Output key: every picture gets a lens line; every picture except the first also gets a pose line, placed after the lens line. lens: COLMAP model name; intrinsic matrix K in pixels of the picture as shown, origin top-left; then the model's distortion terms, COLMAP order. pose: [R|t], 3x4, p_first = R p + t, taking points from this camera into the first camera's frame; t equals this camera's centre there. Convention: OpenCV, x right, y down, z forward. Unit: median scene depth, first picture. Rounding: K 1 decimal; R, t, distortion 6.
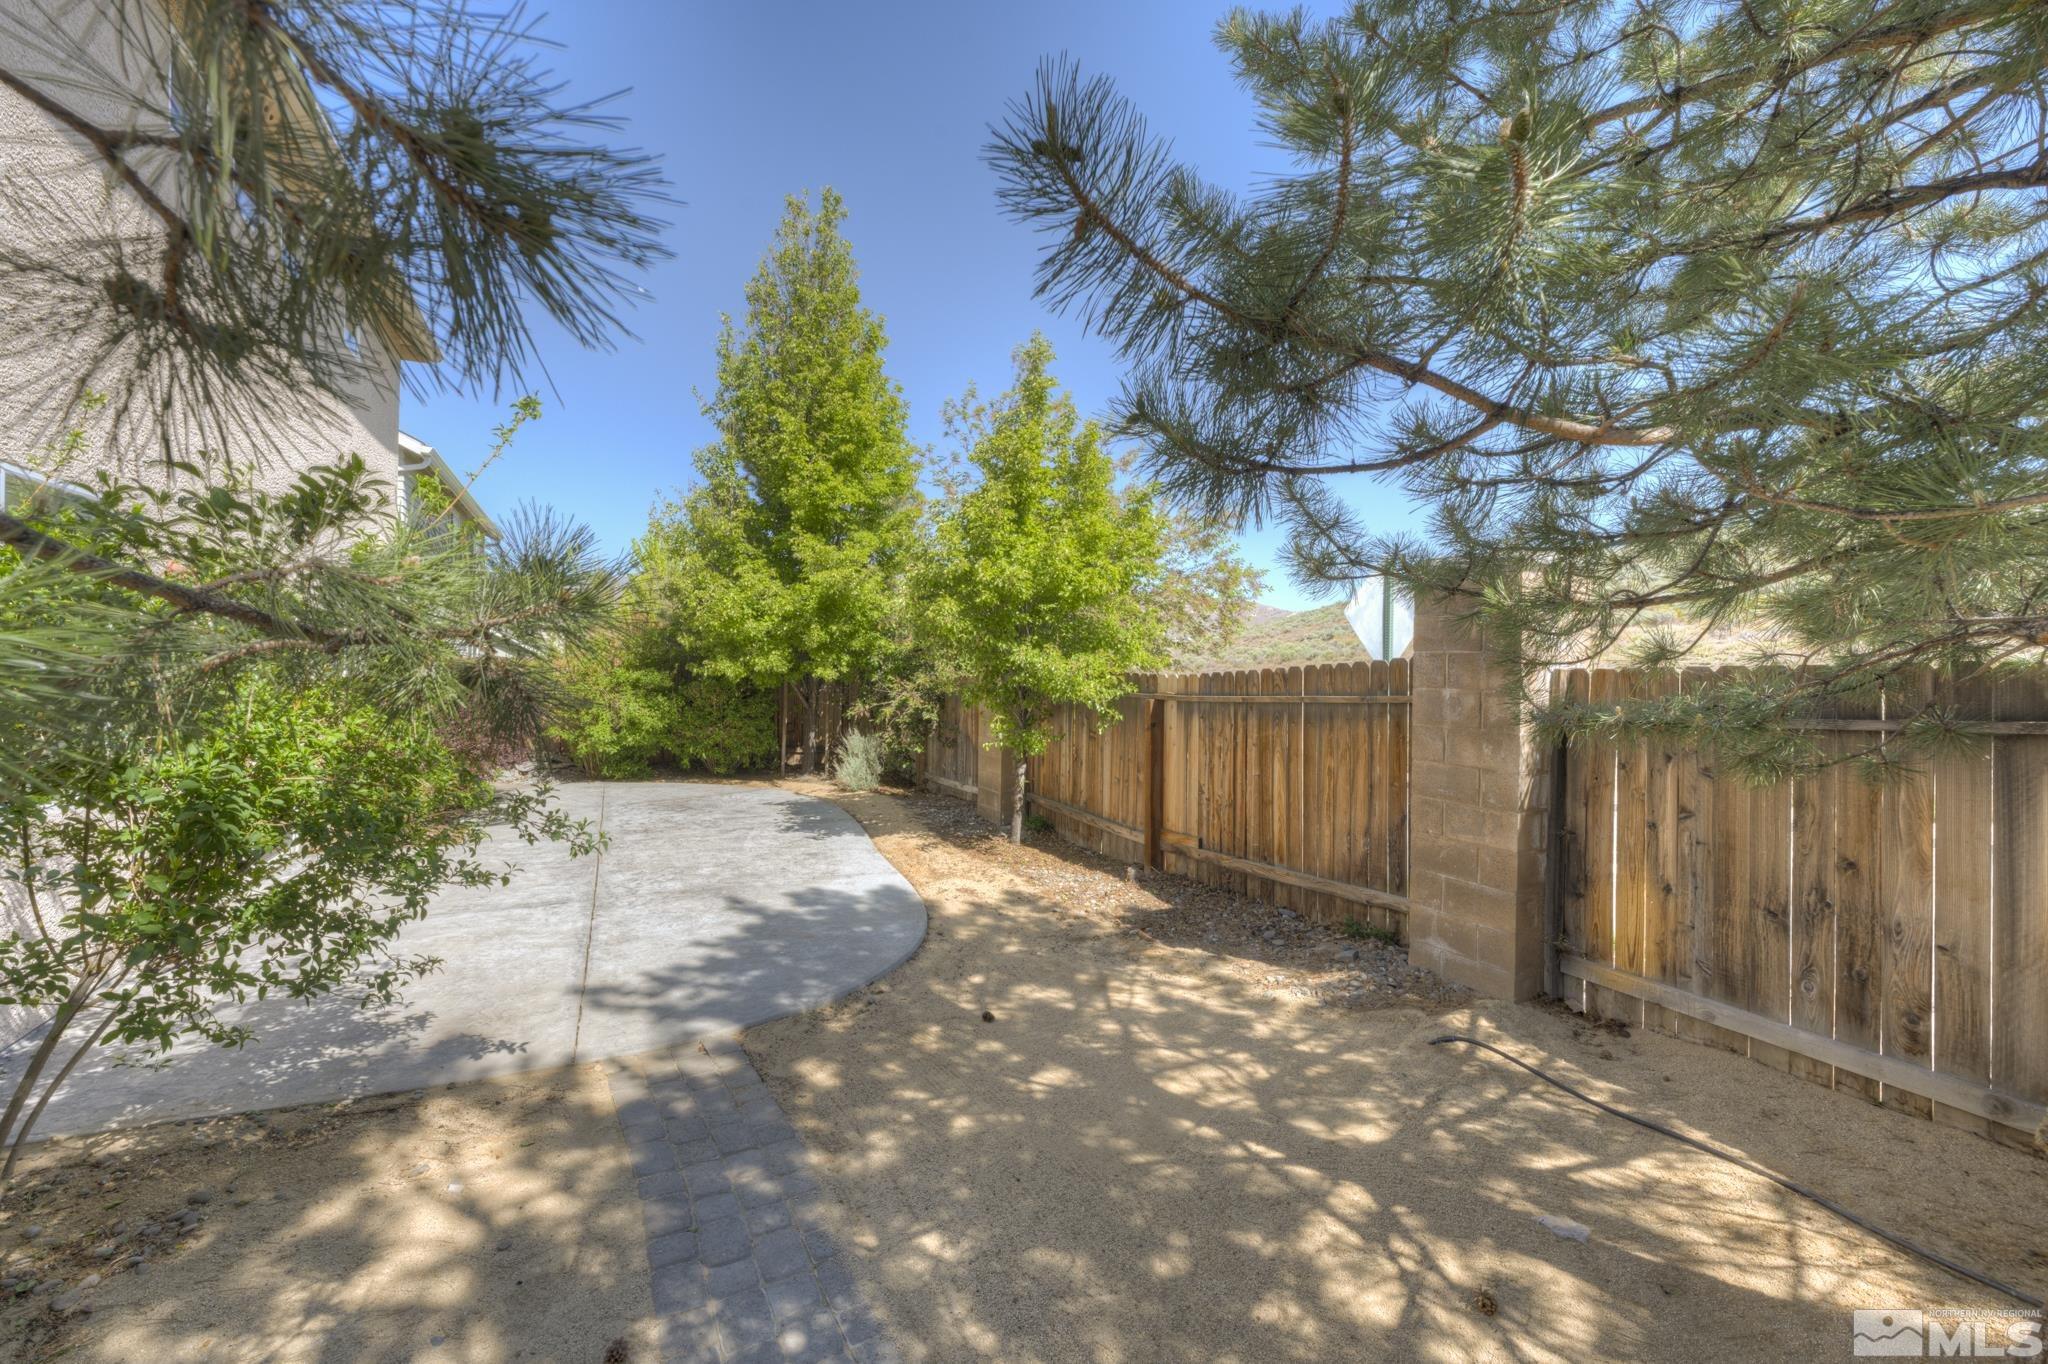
lens RADIAL K [[826.0, 0, 1021.0], [0, 826.0, 666.3], [0, 0, 1]] dist [-0.000853, 0.000226]
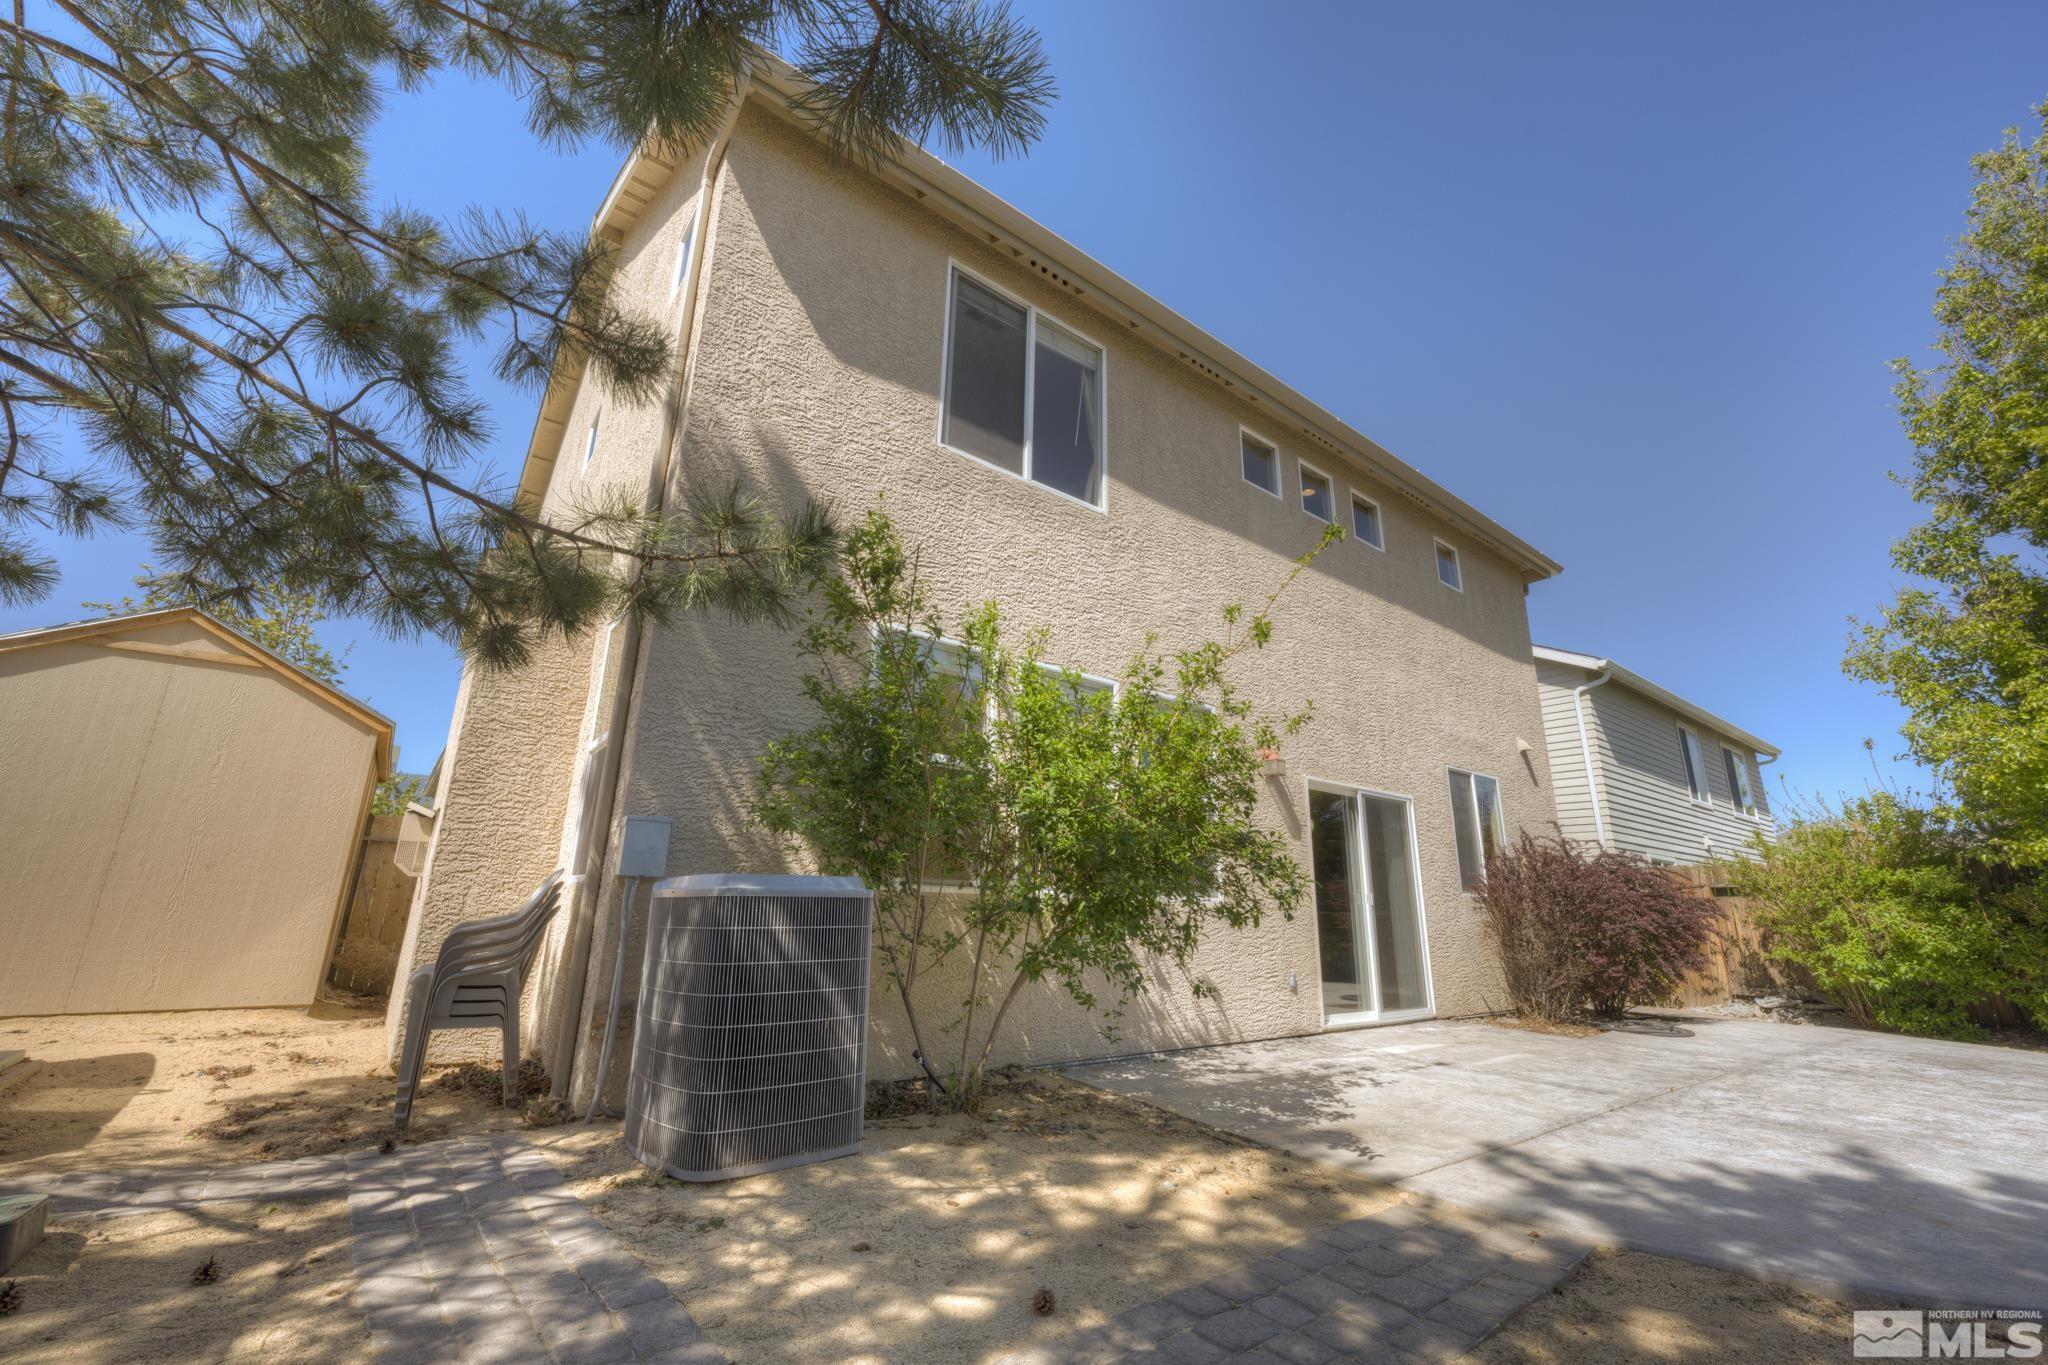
lens RADIAL K [[826.0, 0, 1018.1], [0, 826.0, 680.9], [0, 0, 1]] dist [-0.000853, 0.000226]
pose [[0.175194, -0.279430, -0.944047, 0.362161], [-0.027028, 0.957151, -0.288325, 0.239311], [0.984163, 0.076028, 0.160135, 0.438068]]
